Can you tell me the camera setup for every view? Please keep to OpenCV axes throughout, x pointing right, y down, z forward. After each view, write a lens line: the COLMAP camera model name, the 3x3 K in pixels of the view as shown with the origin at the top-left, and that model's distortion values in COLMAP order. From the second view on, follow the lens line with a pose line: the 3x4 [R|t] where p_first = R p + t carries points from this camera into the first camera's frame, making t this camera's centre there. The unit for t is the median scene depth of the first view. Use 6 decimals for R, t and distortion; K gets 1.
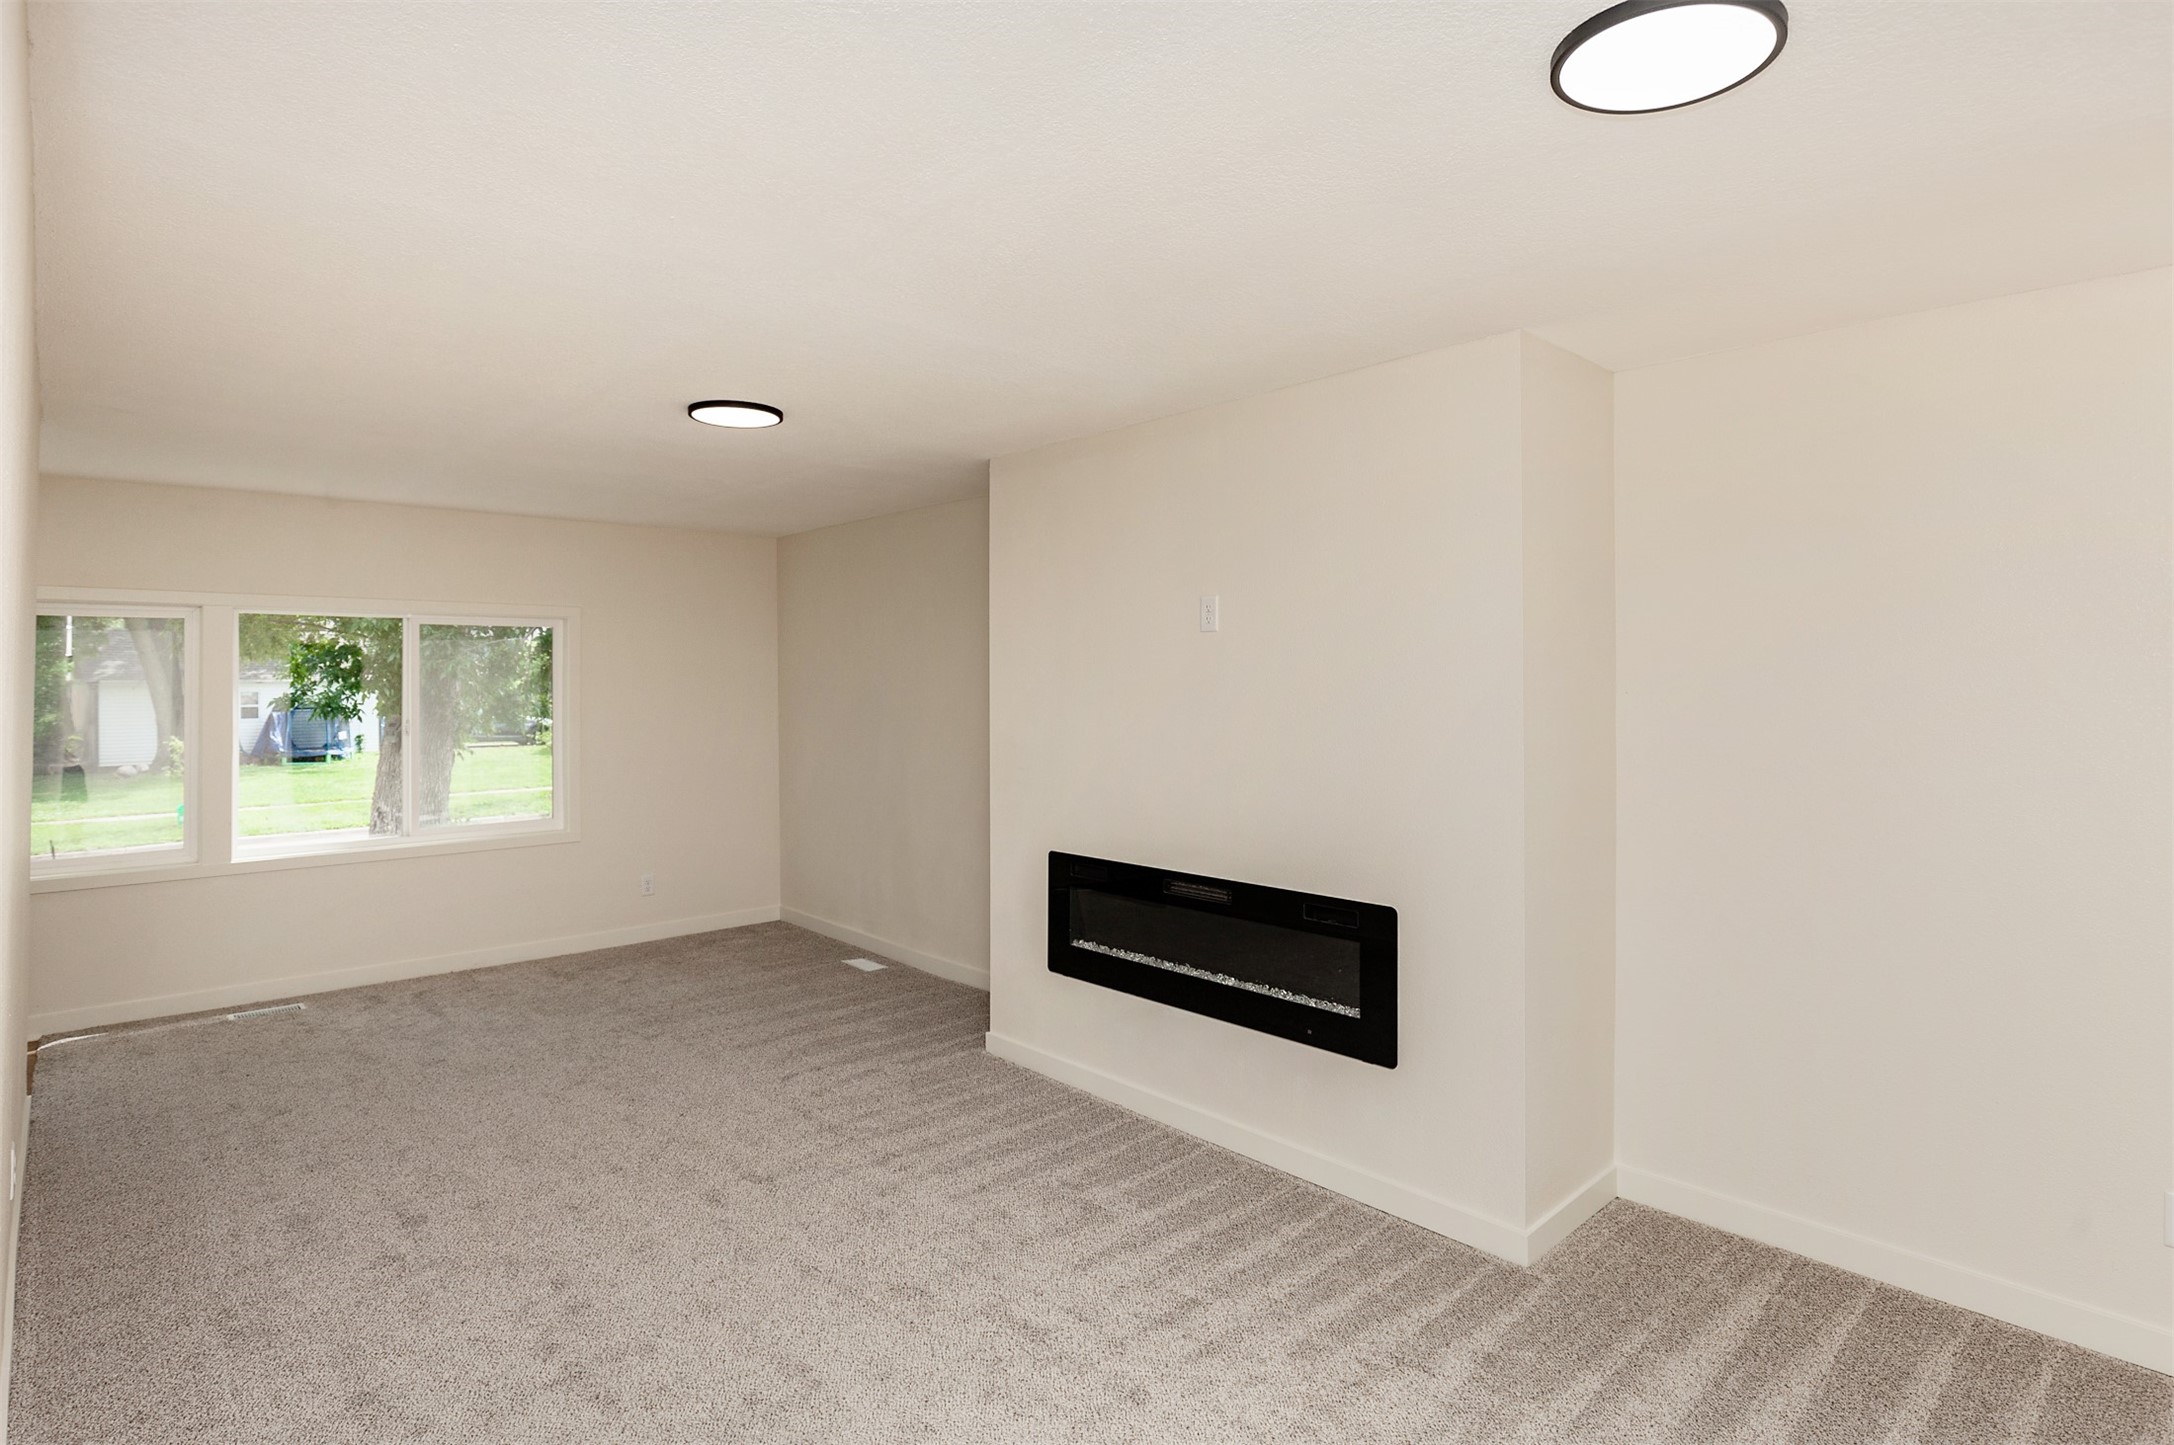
lens RADIAL K [[1119.3, 0, 1087.6], [0, 1119.3, 703.8], [0, 0, 1]] dist [-0.003563, -0.000374]
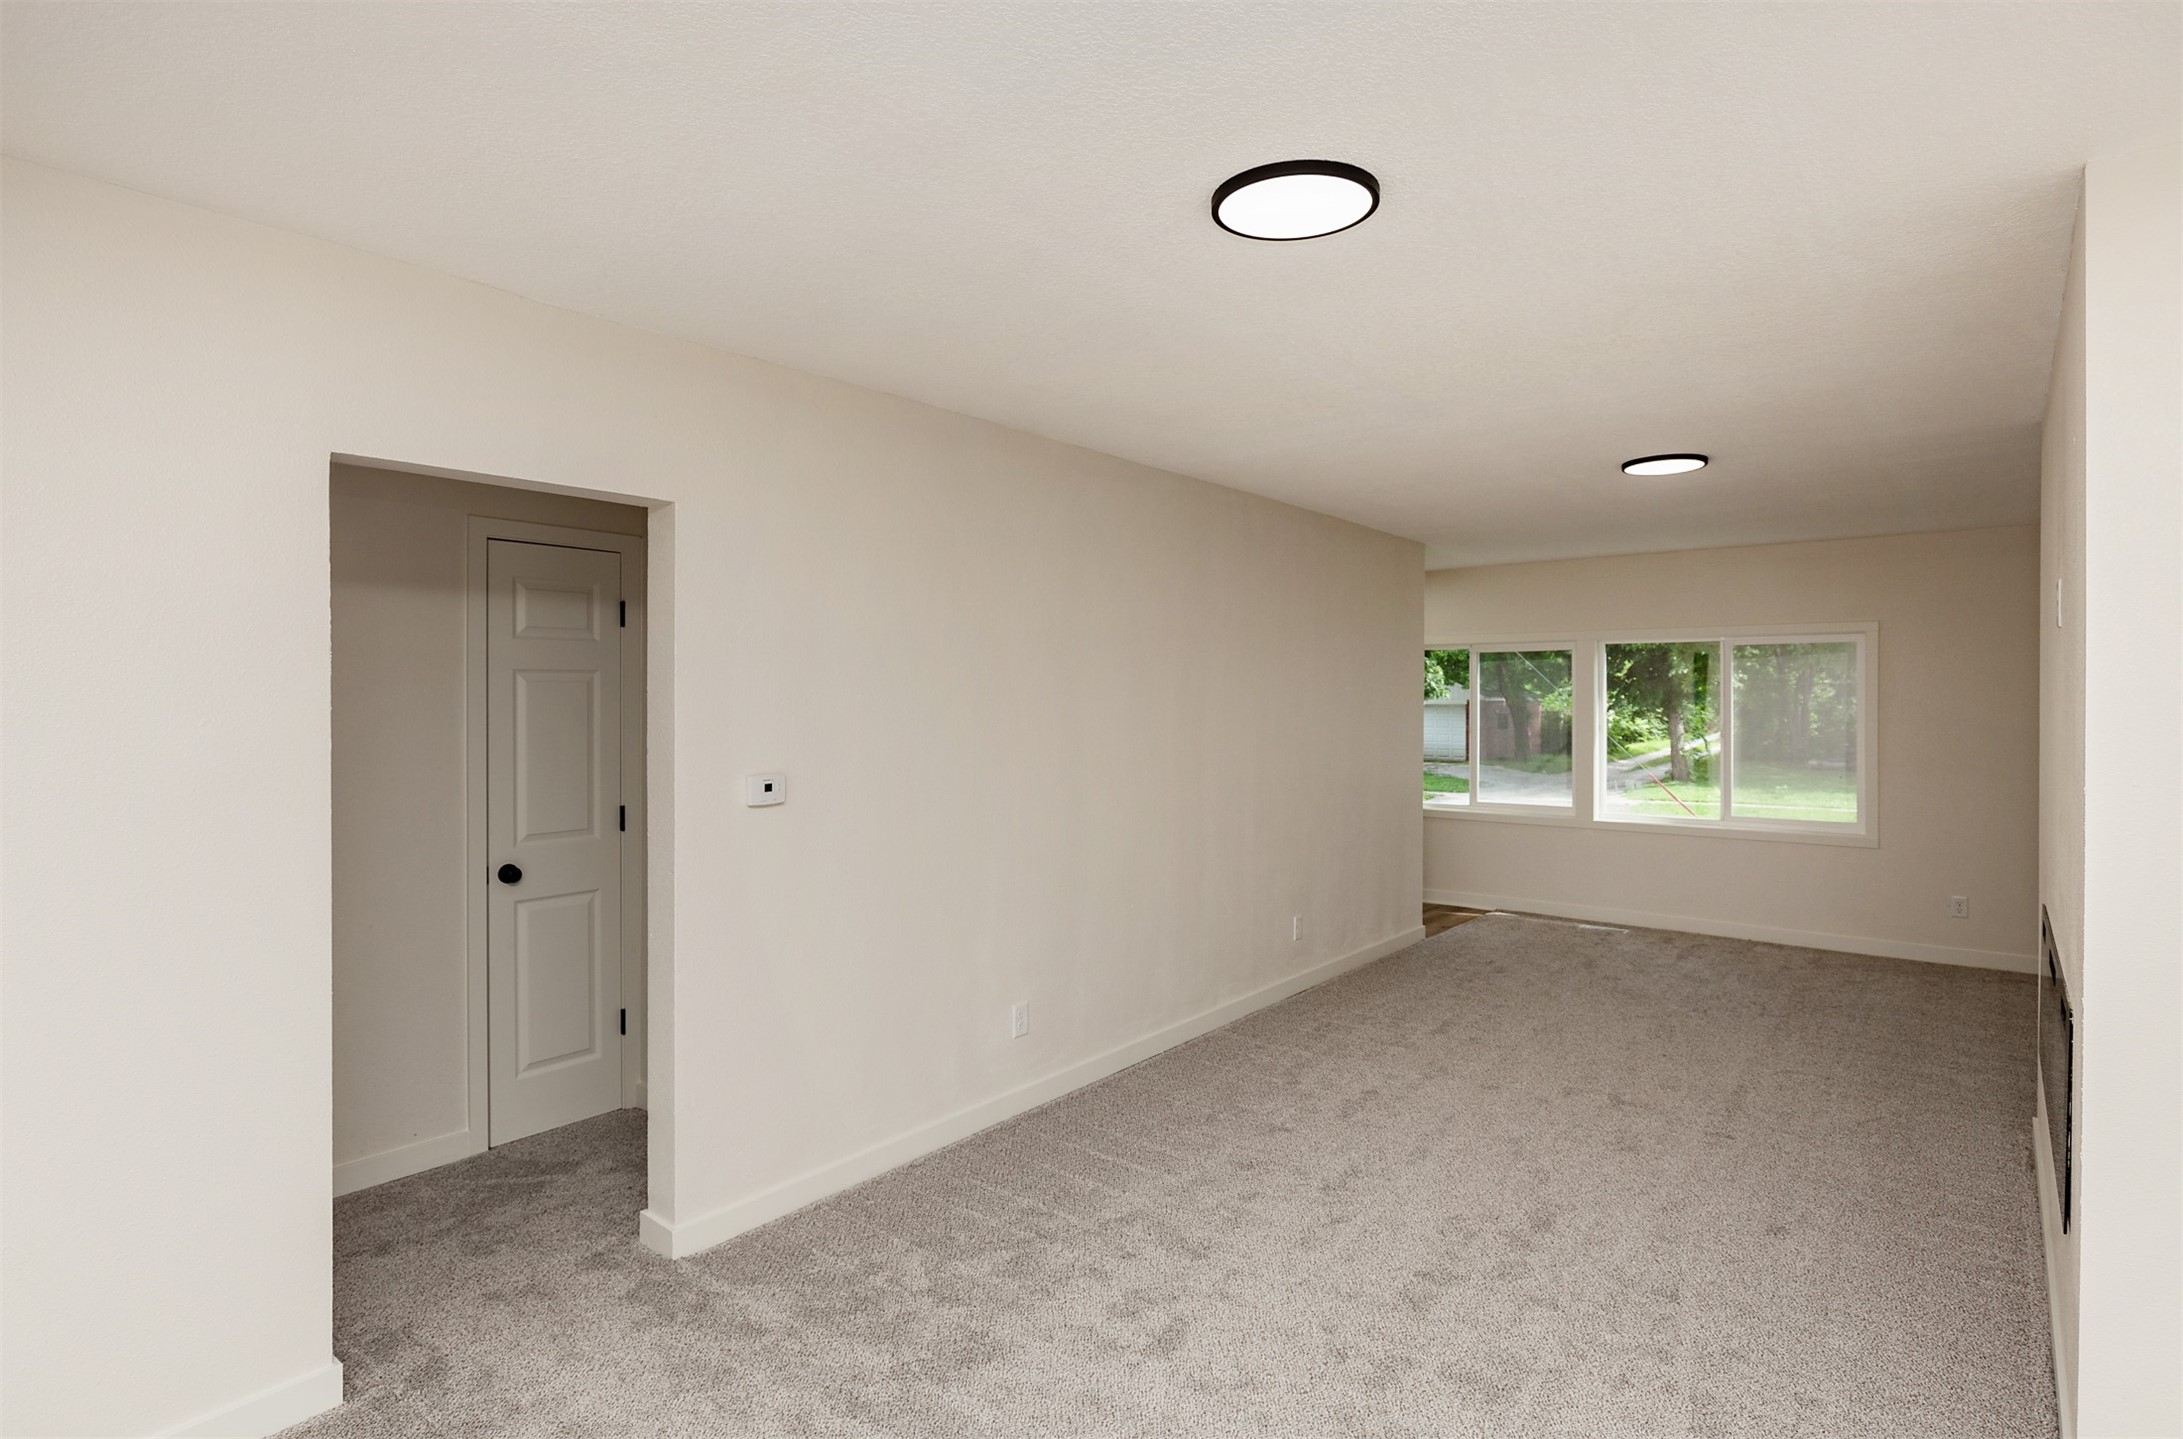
lens RADIAL K [[1123.9, 0, 1090.4], [0, 1123.9, 712.5], [0, 0, 1]] dist [-0.003563, -0.000374]
pose [[0.129453, 0.010964, -0.991525, 0.797115], [-0.020769, 0.999749, 0.008343, 0.008929], [0.991368, 0.019513, 0.129648, 0.260238]]
